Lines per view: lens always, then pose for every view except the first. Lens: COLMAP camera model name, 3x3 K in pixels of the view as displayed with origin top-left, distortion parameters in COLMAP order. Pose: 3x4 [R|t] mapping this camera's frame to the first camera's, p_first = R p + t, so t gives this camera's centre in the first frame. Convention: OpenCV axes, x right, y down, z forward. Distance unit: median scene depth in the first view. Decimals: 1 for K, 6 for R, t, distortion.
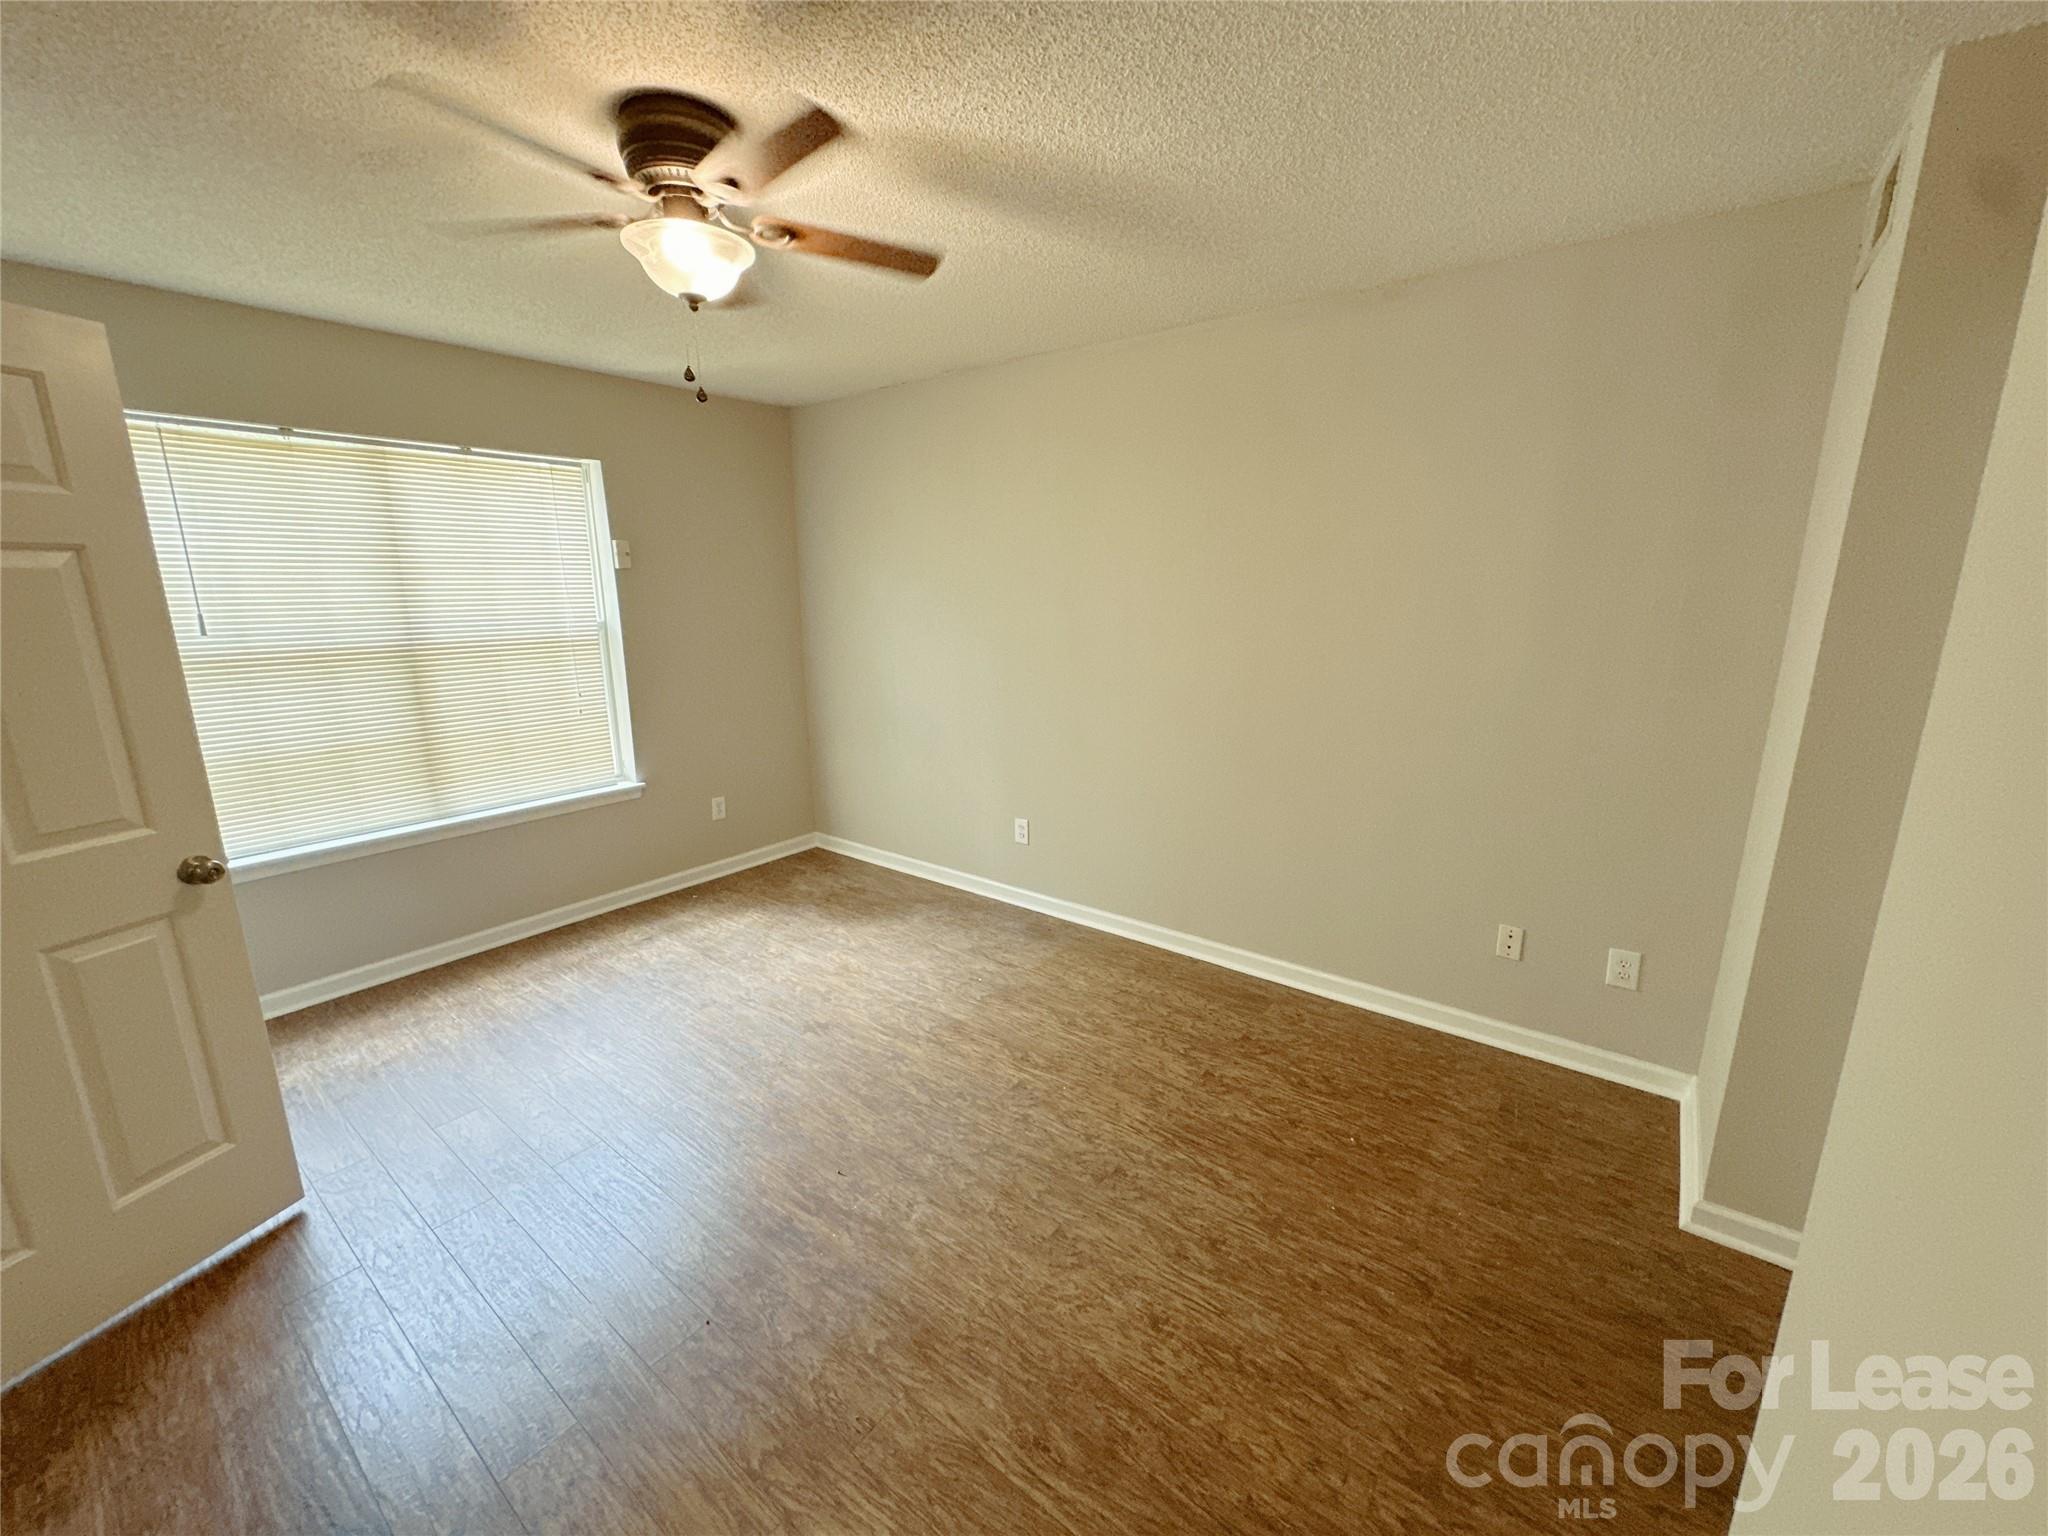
lens RADIAL K [[815.5, 0, 1020.7], [0, 815.5, 765.8], [0, 0, 1]] dist [-0.003620, 0.000348]
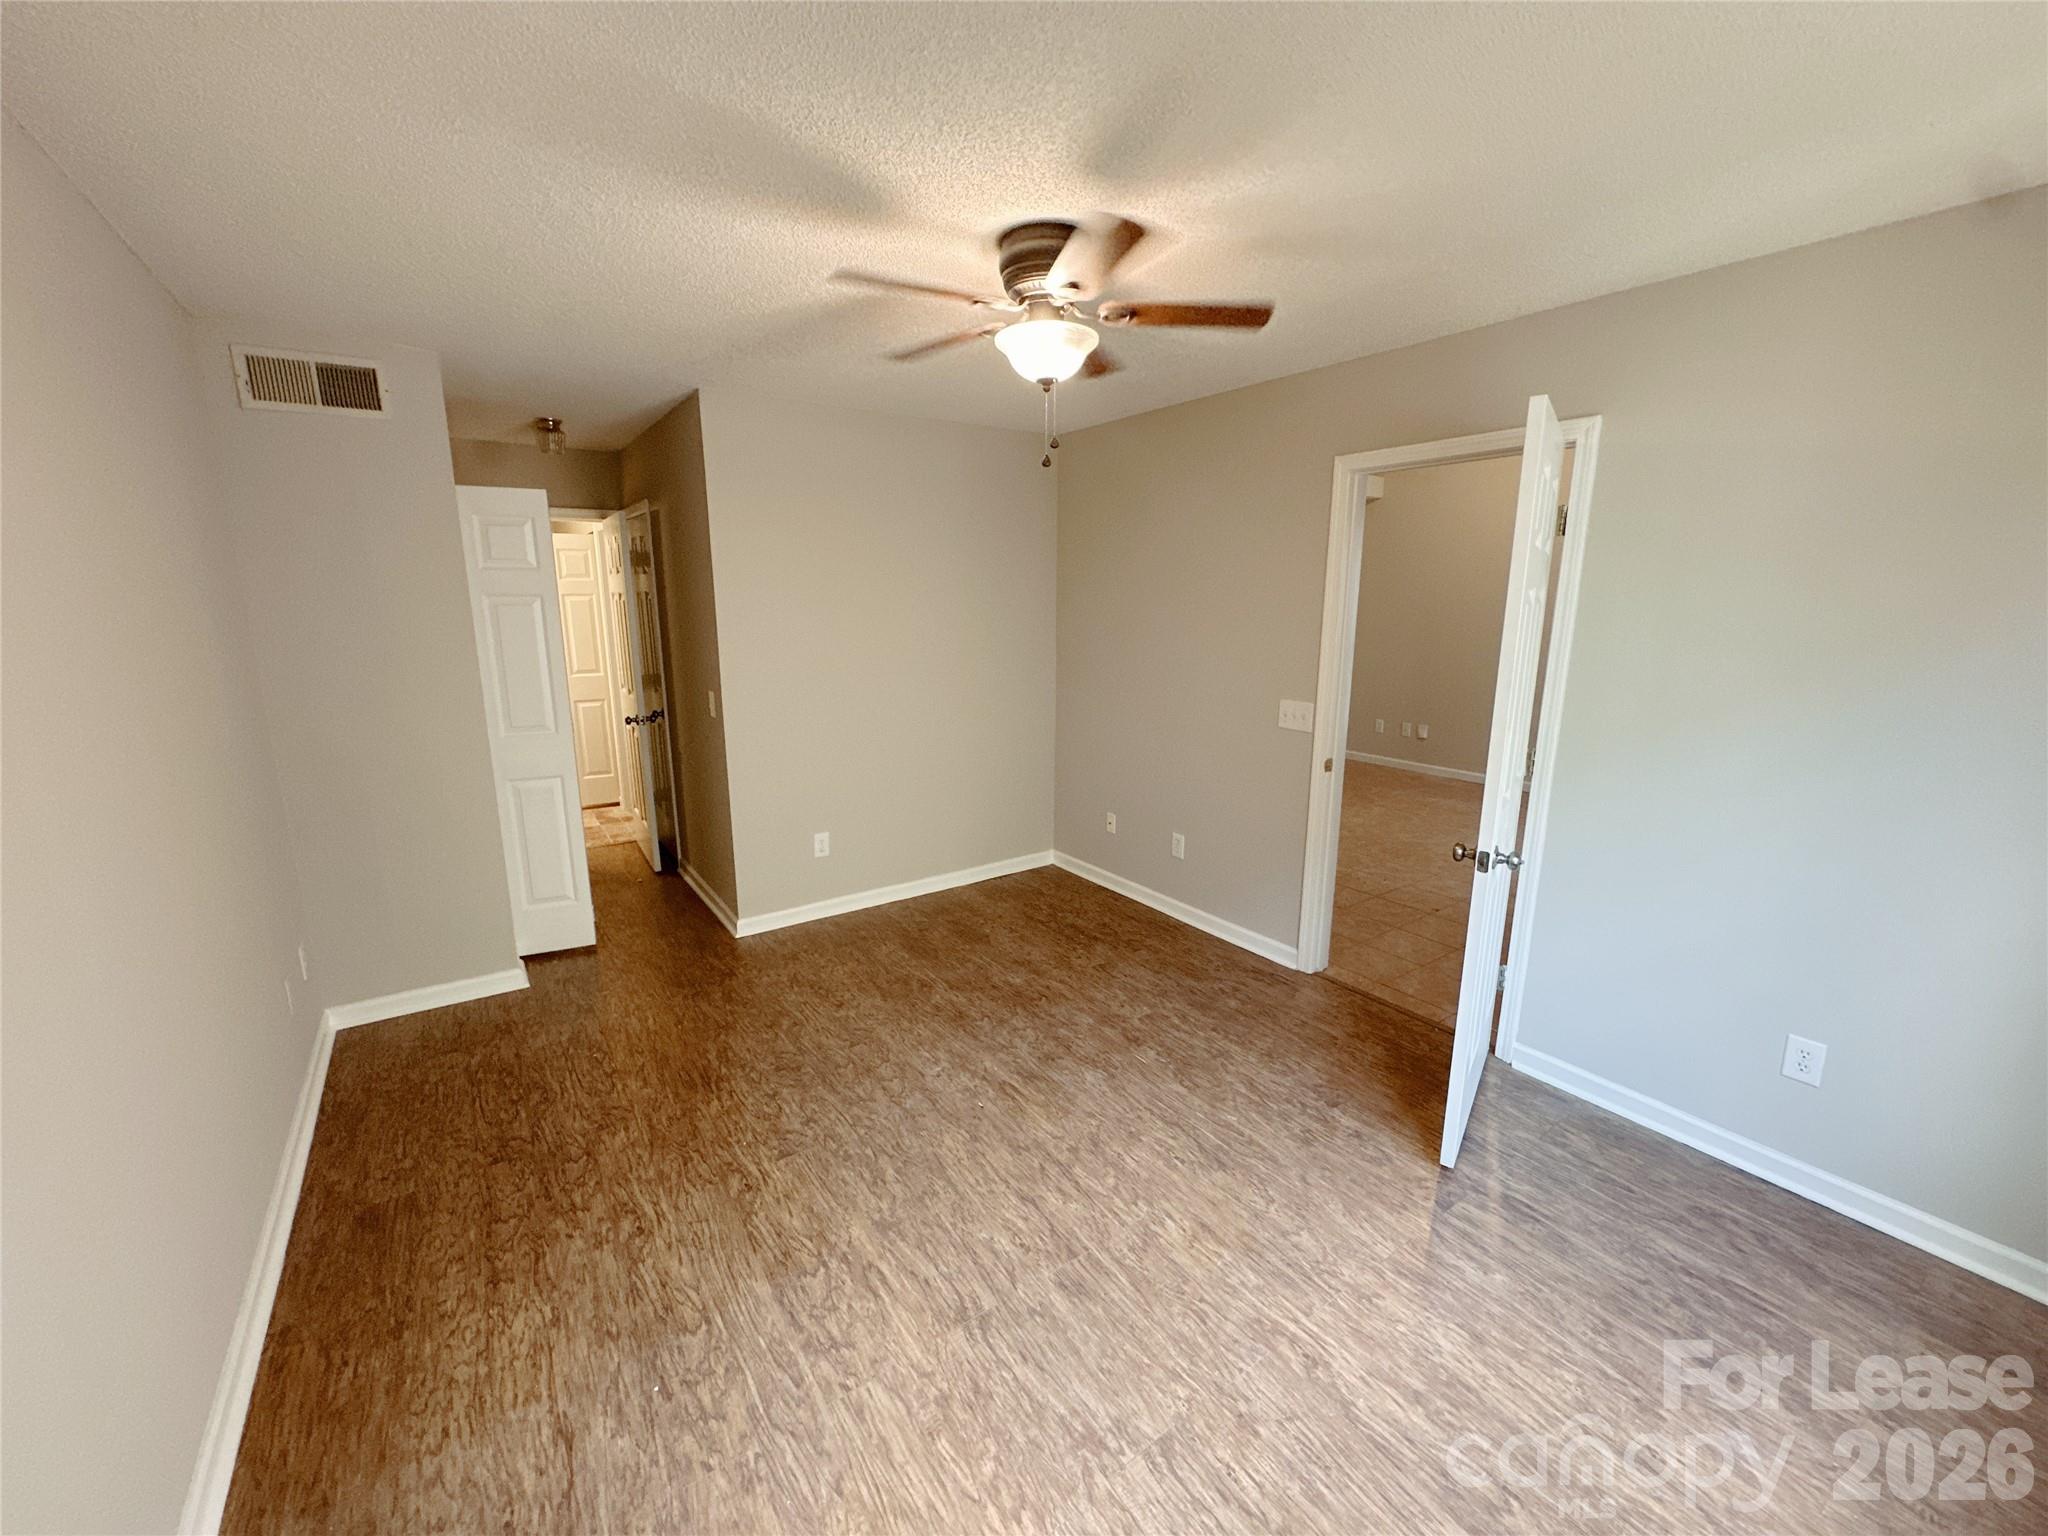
lens RADIAL K [[815.5, 0, 1020.7], [0, 815.5, 765.8], [0, 0, 1]] dist [-0.003620, 0.000348]
pose [[-0.953824, -0.058437, 0.294627, -0.540442], [0.070307, 0.910207, 0.408143, -0.397565], [-0.292023, 0.410010, -0.864069, 1.640000]]
